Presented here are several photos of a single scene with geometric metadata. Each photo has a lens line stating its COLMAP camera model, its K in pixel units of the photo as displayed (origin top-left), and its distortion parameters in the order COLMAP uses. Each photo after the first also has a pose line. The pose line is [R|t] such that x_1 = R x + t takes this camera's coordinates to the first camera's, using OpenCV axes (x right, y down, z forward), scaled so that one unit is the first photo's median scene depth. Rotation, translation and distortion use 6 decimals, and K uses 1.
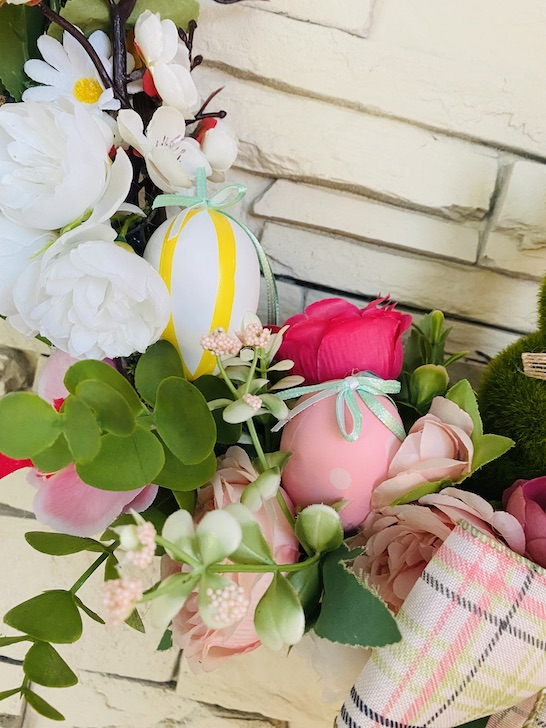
lens RADIAL K [[563.8, 0, 273.0], [0, 563.8, 364.0], [0, 0, 1]] dist [0.002726, 0.000756]
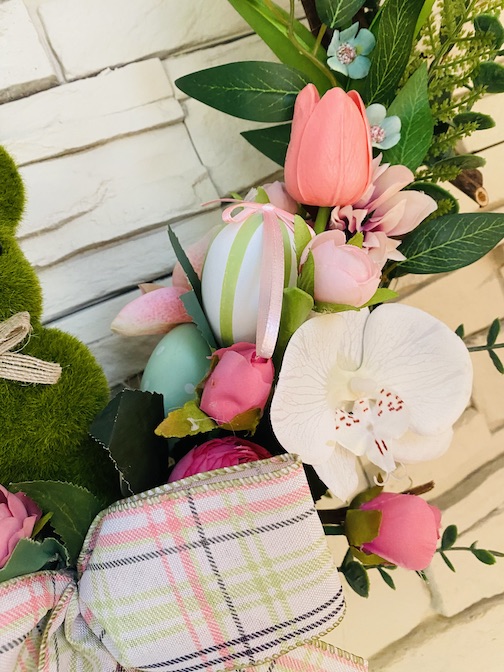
lens RADIAL K [[529.6, 0, 252.0], [0, 529.6, 336.0], [0, 0, 1]] dist [-0.011917, 0.003414]
pose [[0.786819, -0.593158, 0.170526, 0.893711], [0.591781, 0.803519, 0.064441, 0.217771], [-0.175245, 0.050211, 0.983244, -0.064313]]
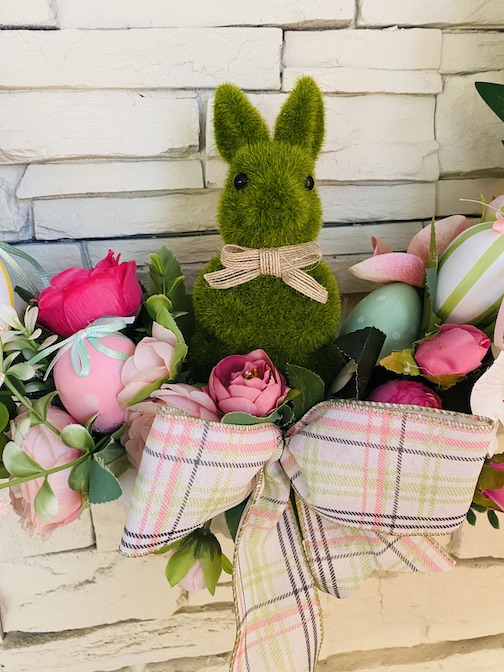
lens RADIAL K [[520.4, 0, 252.0], [0, 520.4, 336.0], [0, 0, 1]] dist [0.002726, 0.000756]
pose [[0.956371, -0.290600, 0.030094, 0.483314], [0.279608, 0.940296, 0.194071, -0.092381], [-0.084694, -0.177189, 0.980526, -0.313915]]
